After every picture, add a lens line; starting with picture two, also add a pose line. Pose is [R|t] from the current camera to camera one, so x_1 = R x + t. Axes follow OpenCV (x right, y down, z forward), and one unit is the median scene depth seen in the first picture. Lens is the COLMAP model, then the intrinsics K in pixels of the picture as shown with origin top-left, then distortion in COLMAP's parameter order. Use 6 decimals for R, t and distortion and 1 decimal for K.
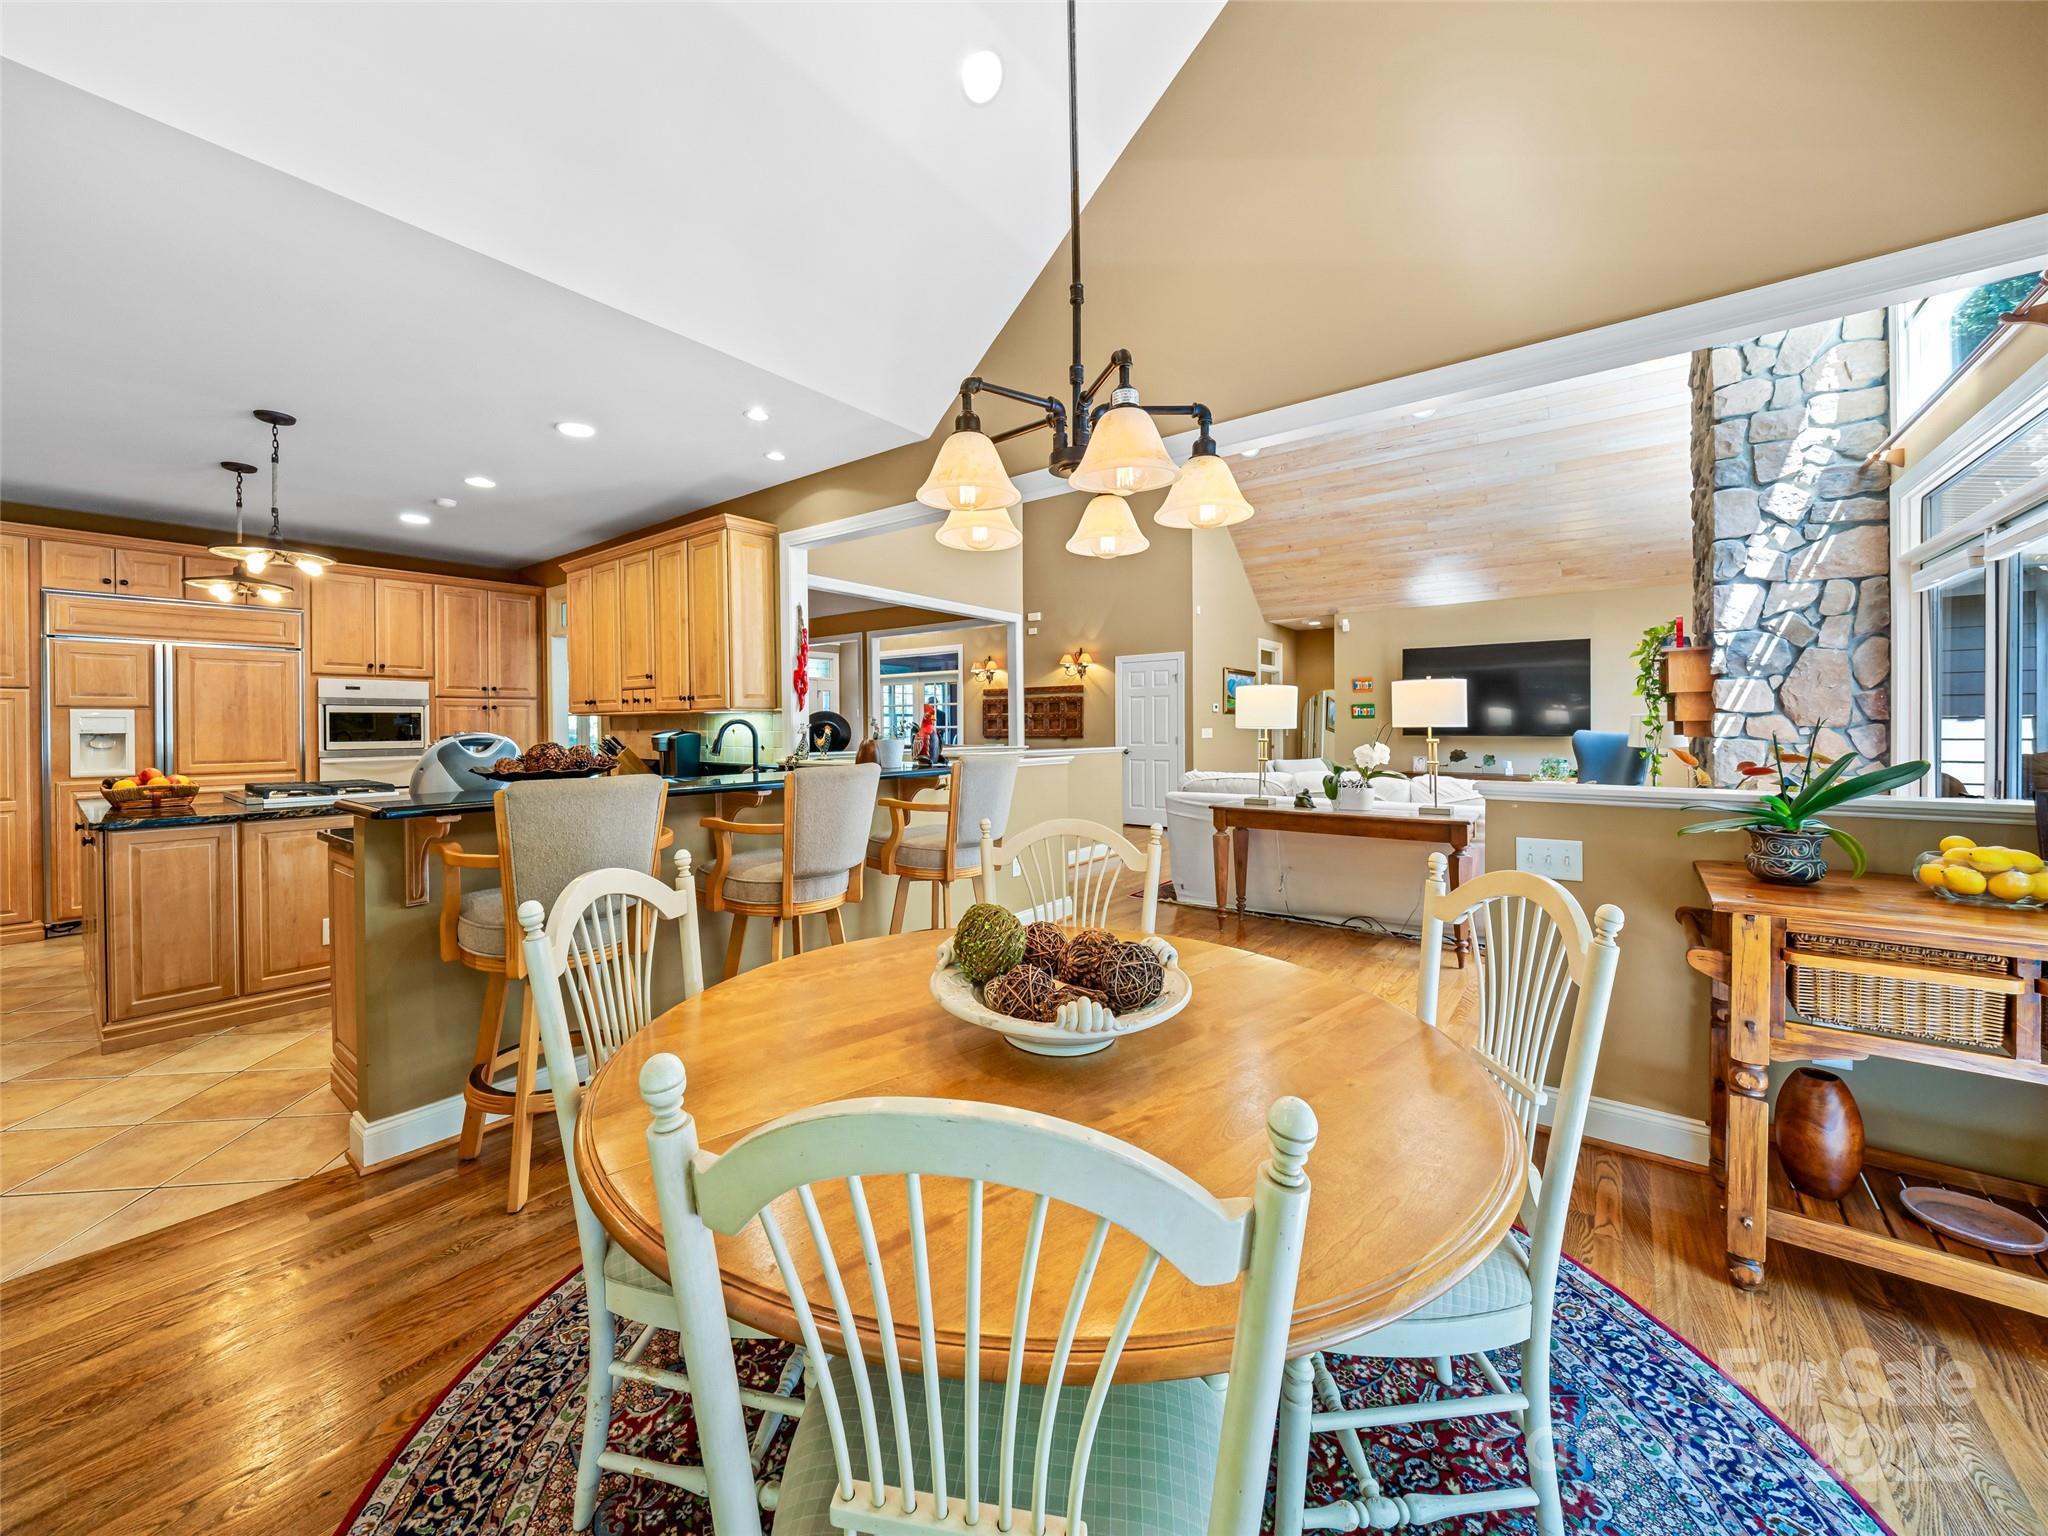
lens RADIAL K [[803.4, 0, 1026.6], [0, 803.4, 731.0], [0, 0, 1]] dist [-0.004139, 0.000075]
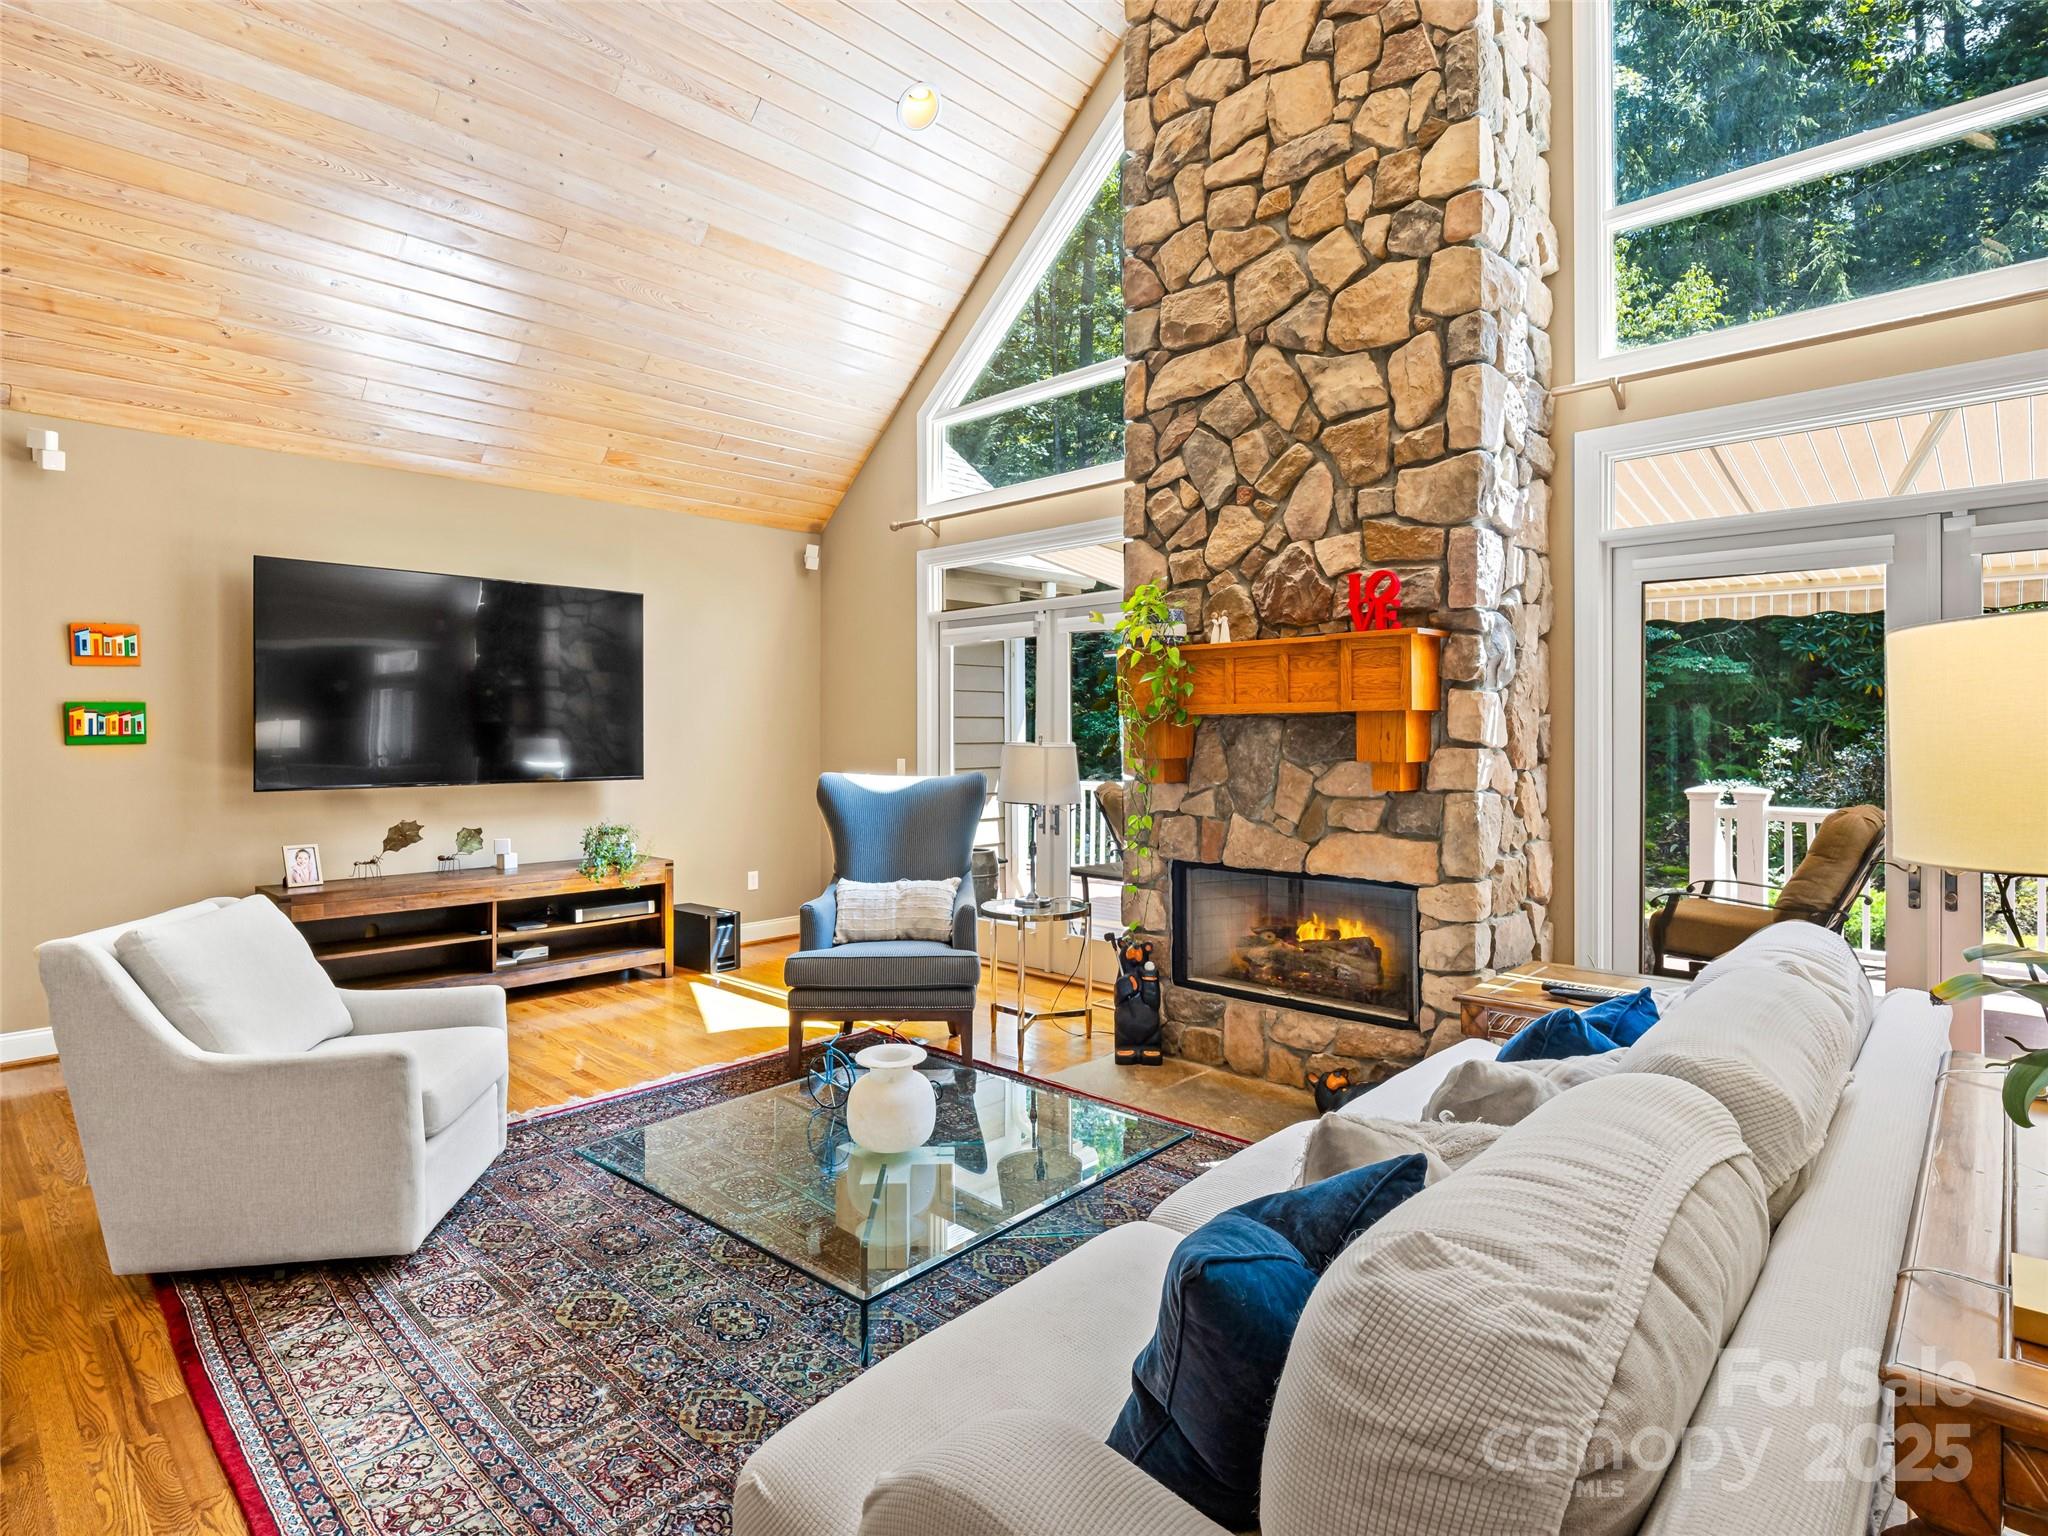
lens RADIAL K [[1112.0, 0, 992.9], [0, 1112.0, 740.8], [0, 0, 1]] dist [0.001021, -0.003473]
pose [[0.122158, 0.000949, 0.992510, 0.011399], [0.006997, 0.999974, -0.001817, -0.024164], [-0.992486, 0.007166, 0.122148, 1.024020]]
